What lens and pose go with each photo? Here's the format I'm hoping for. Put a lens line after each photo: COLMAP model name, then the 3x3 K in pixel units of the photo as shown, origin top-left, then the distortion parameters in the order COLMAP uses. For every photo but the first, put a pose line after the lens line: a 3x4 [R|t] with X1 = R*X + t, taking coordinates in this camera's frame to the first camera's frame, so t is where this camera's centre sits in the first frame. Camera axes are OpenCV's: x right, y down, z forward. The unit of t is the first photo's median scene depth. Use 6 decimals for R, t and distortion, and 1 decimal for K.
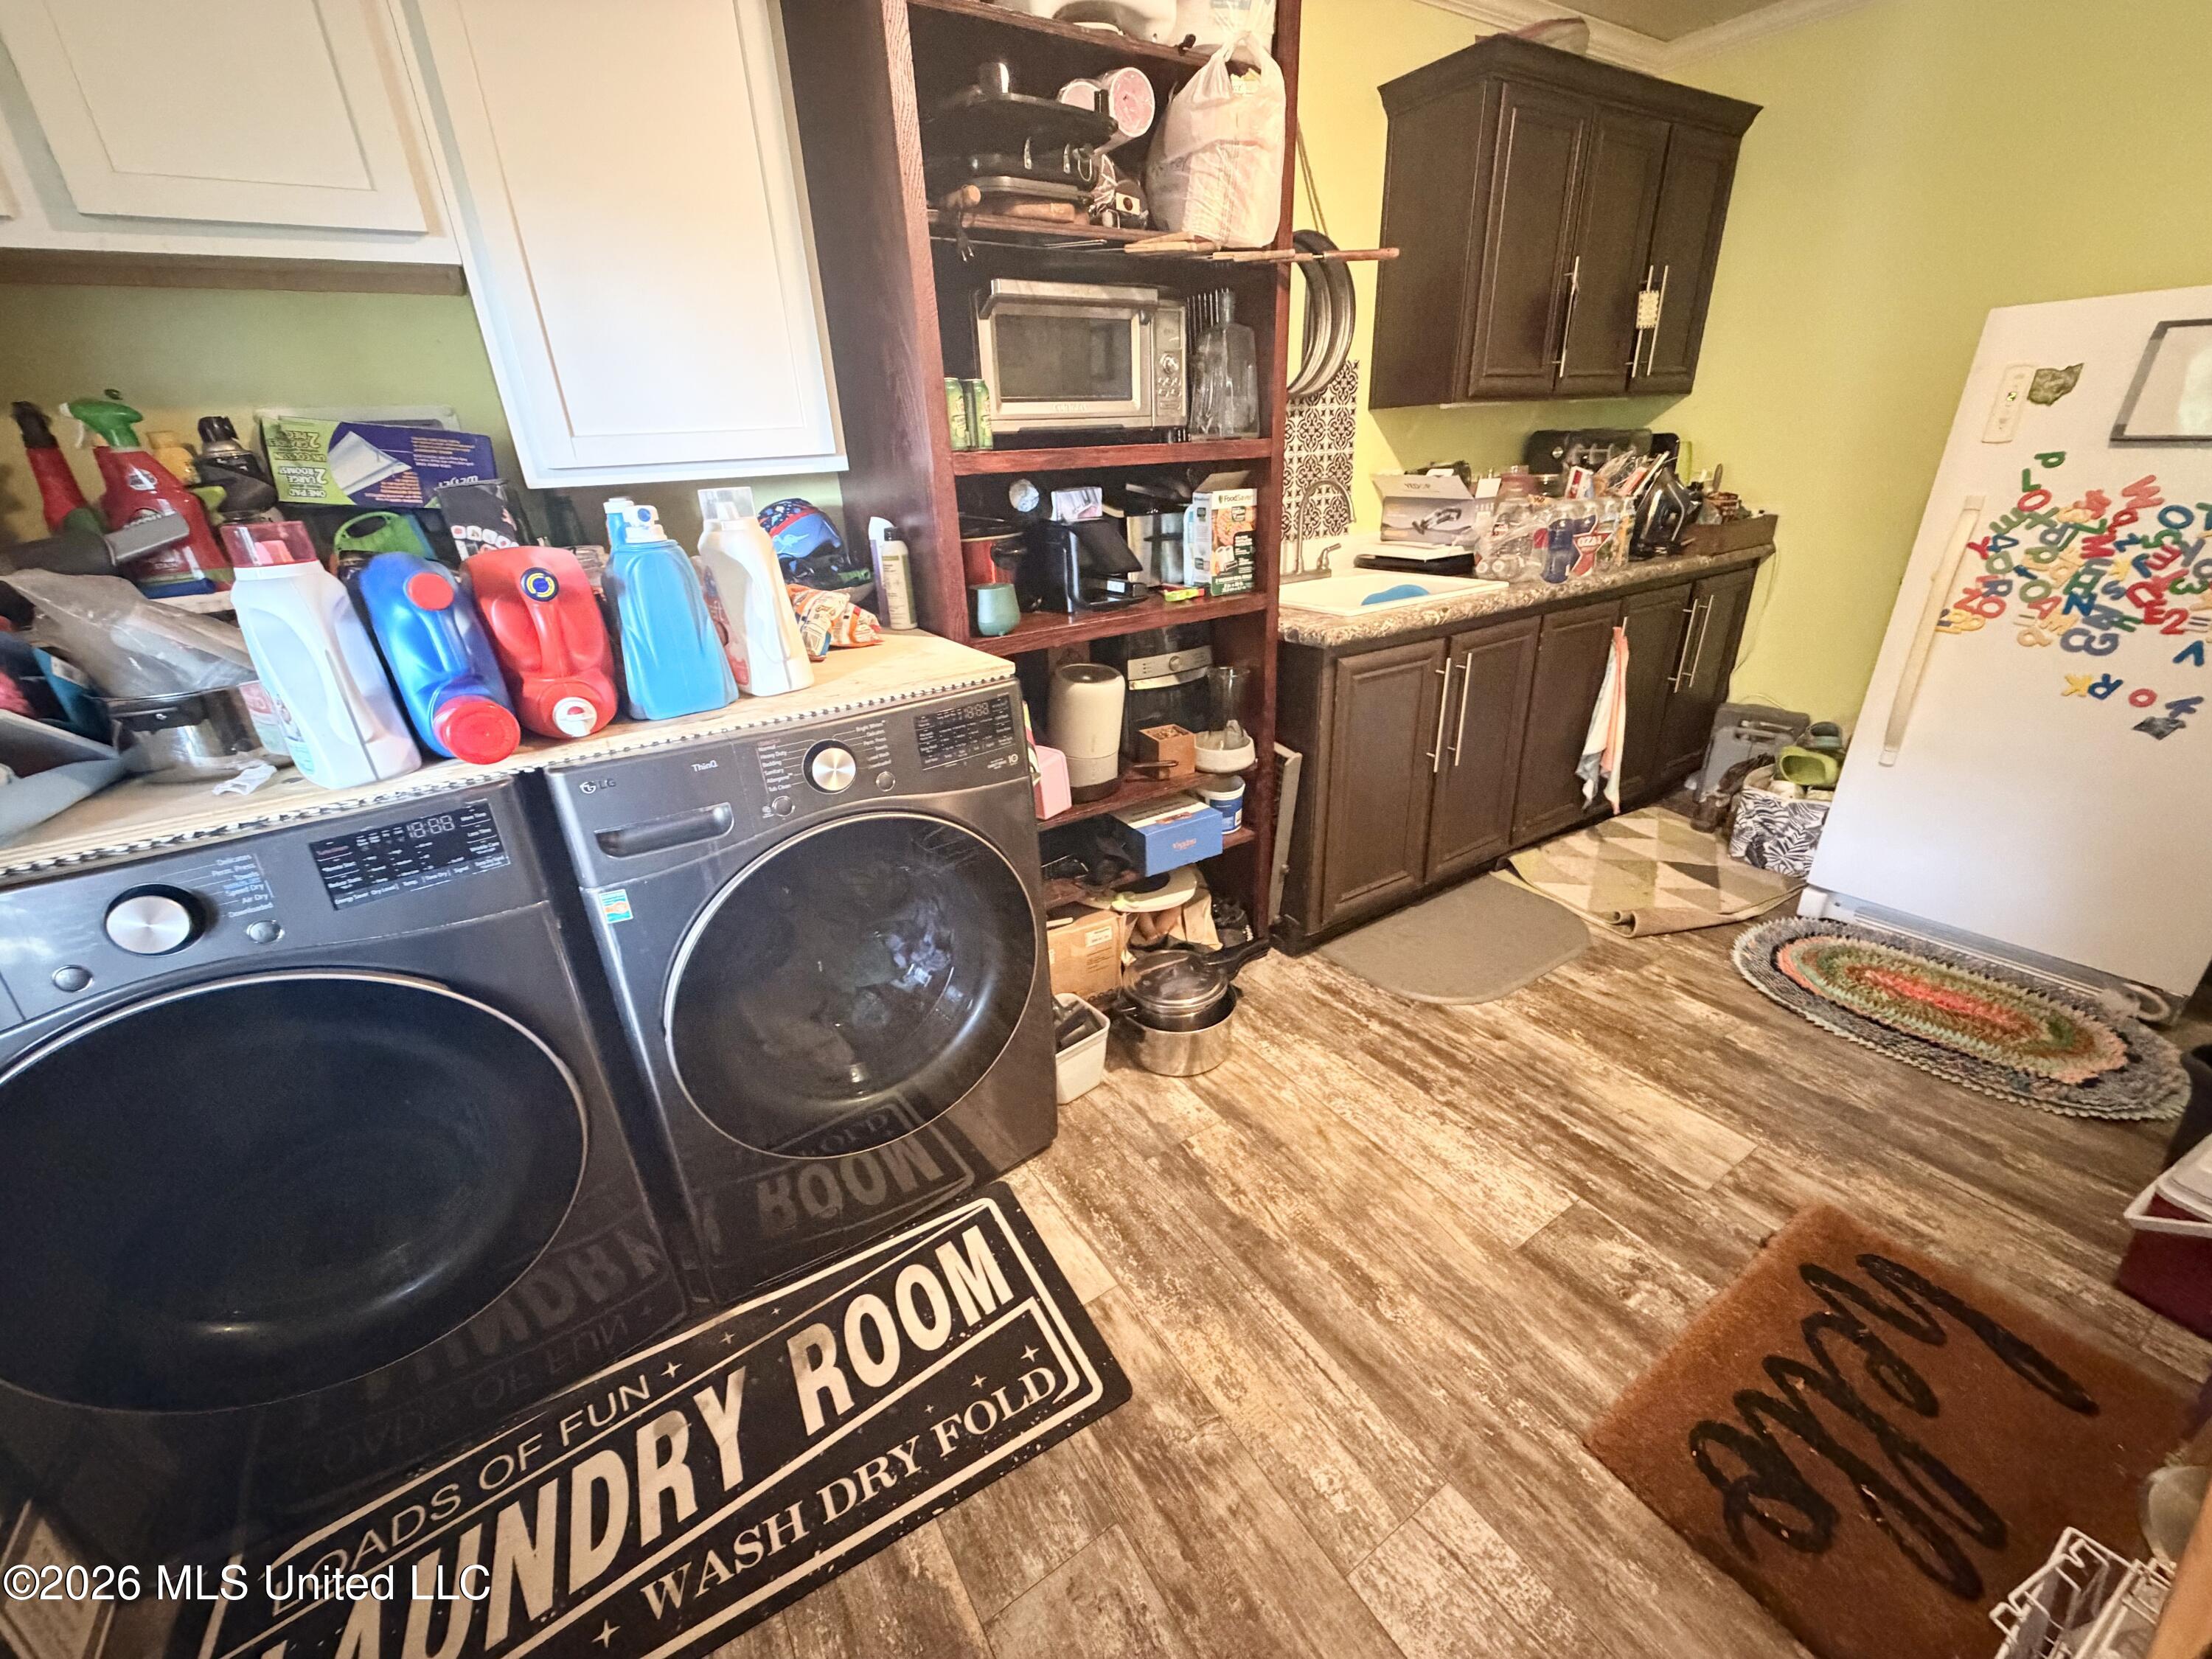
lens RADIAL K [[879.5, 0, 1101.2], [0, 879.5, 820.9], [0, 0, 1]] dist [-0.001701, -0.000151]
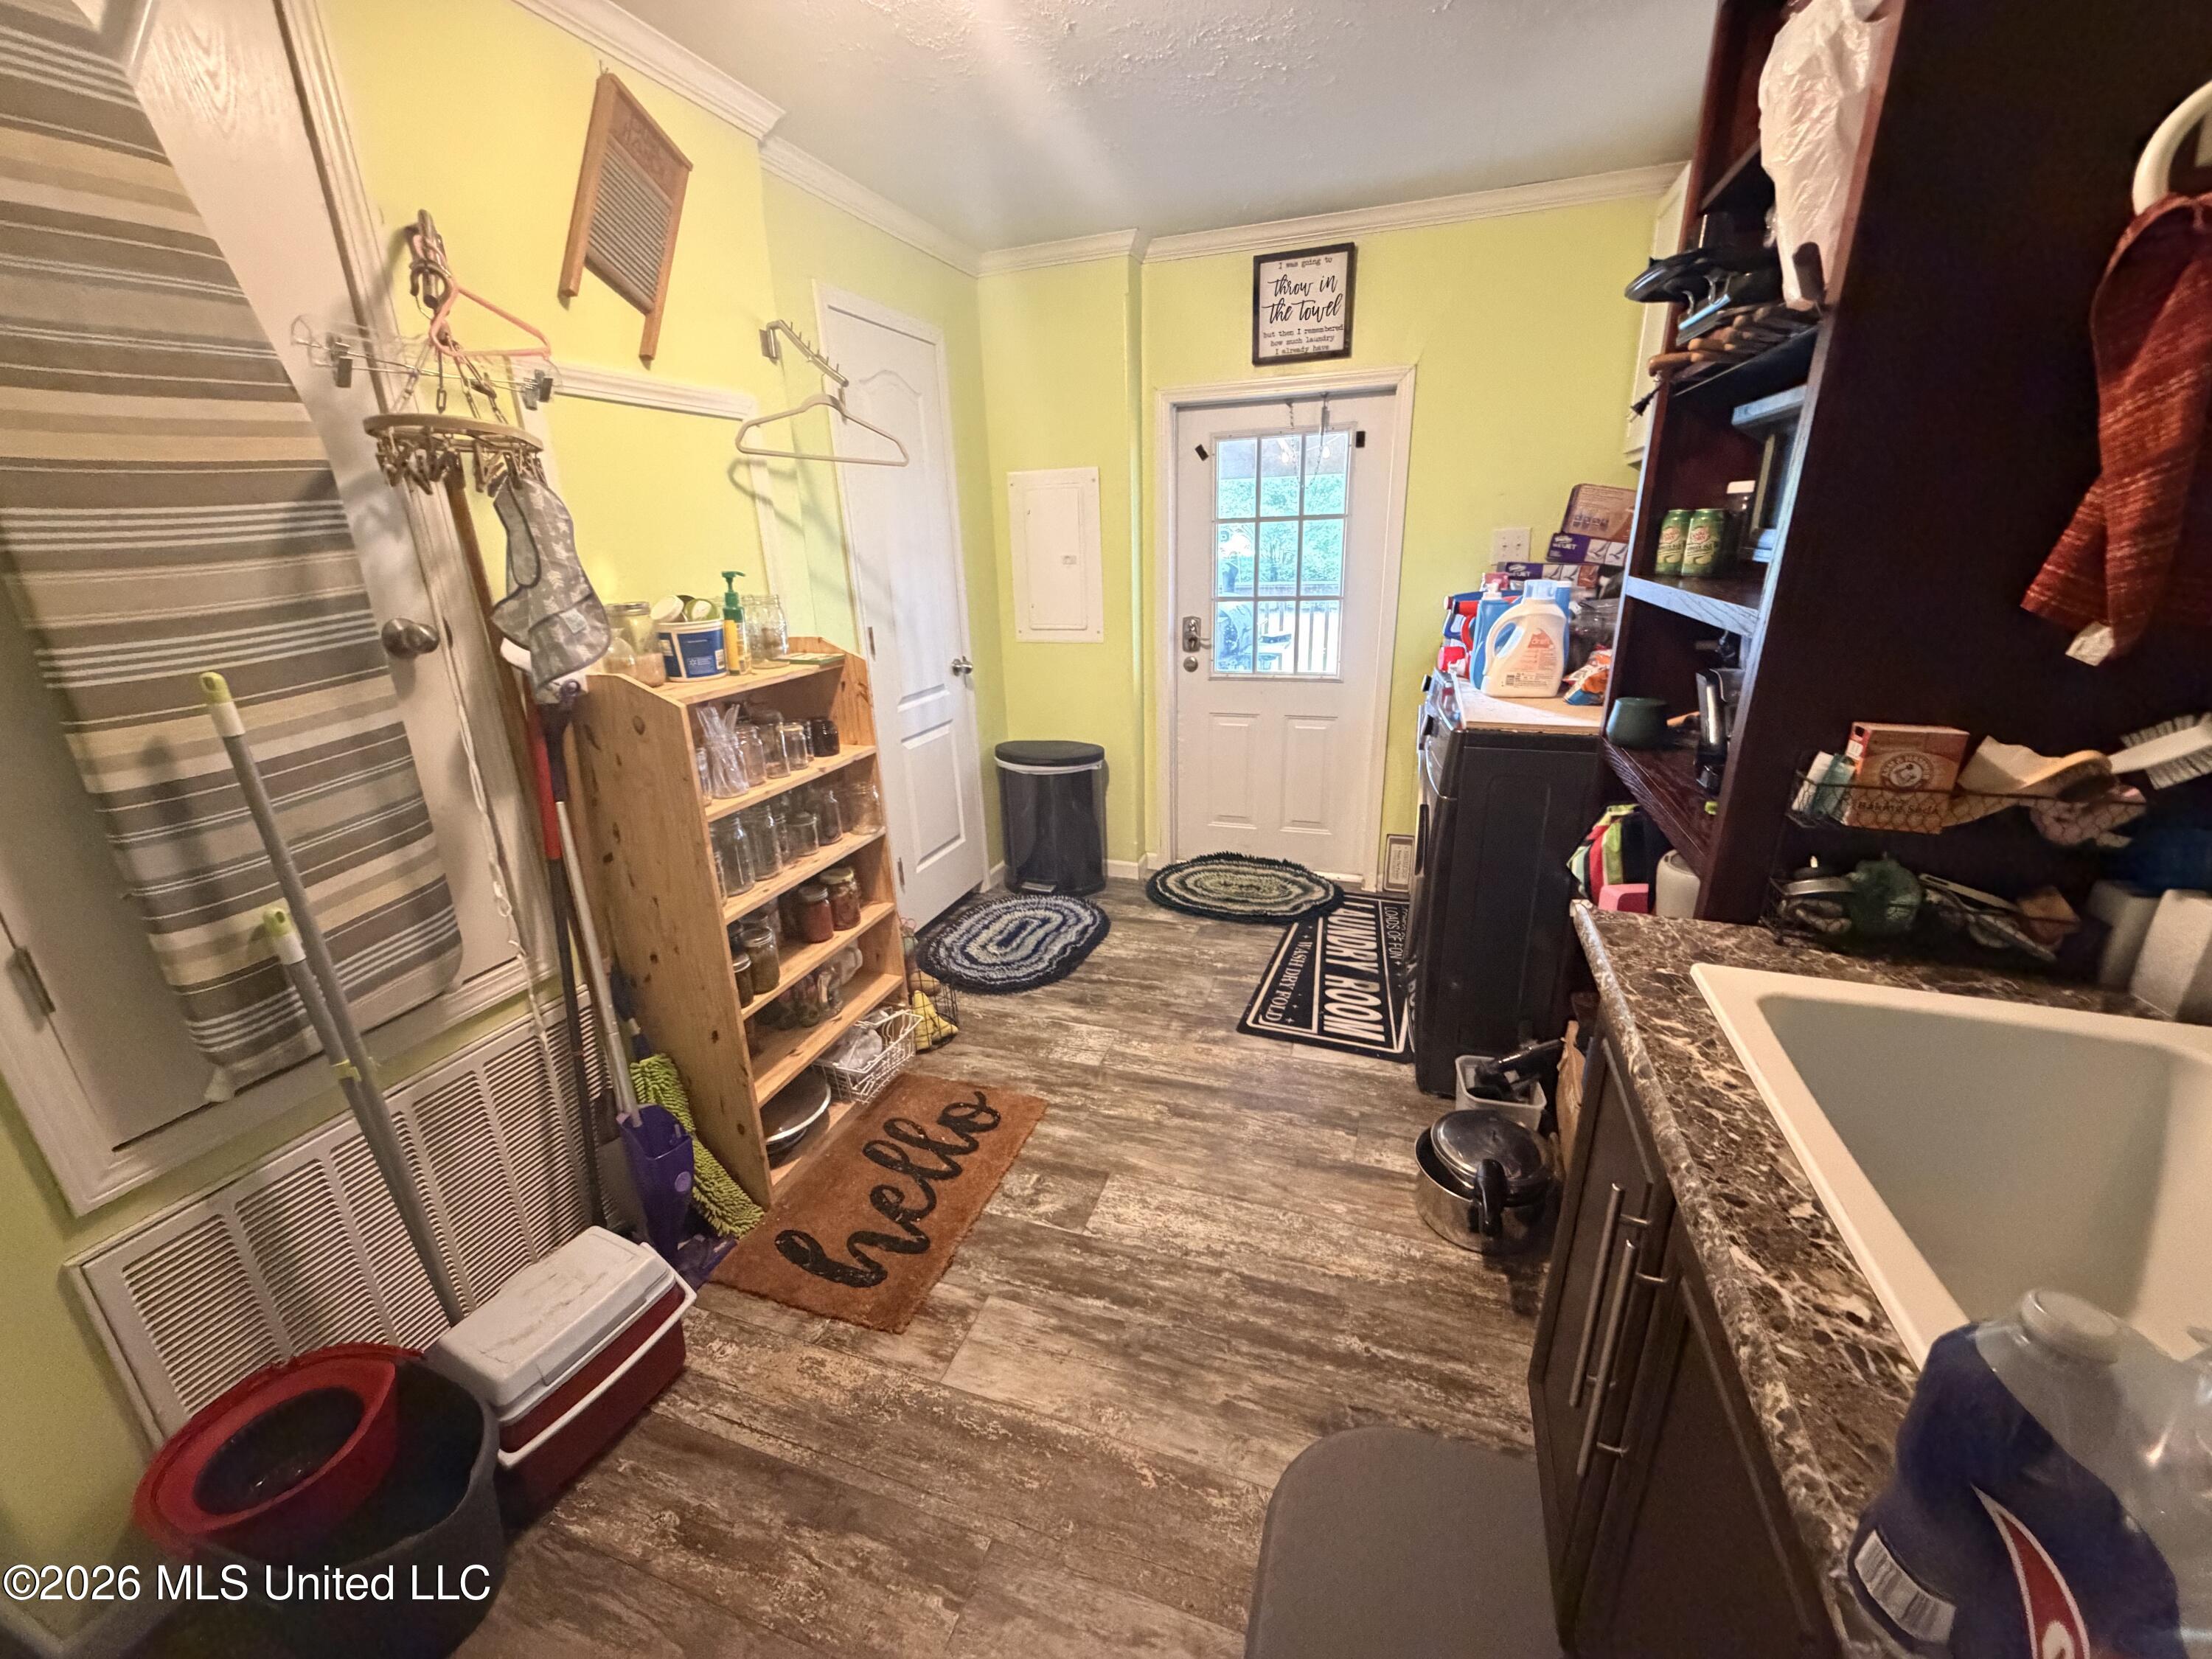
lens RADIAL K [[879.5, 0, 1098.3], [0, 879.5, 832.0], [0, 0, 1]] dist [-0.001701, -0.000151]
pose [[-0.785776, 0.264254, -0.559220, 1.171607], [-0.179374, 0.767921, 0.614917, -0.790038], [0.591931, 0.583496, -0.556013, 1.522150]]
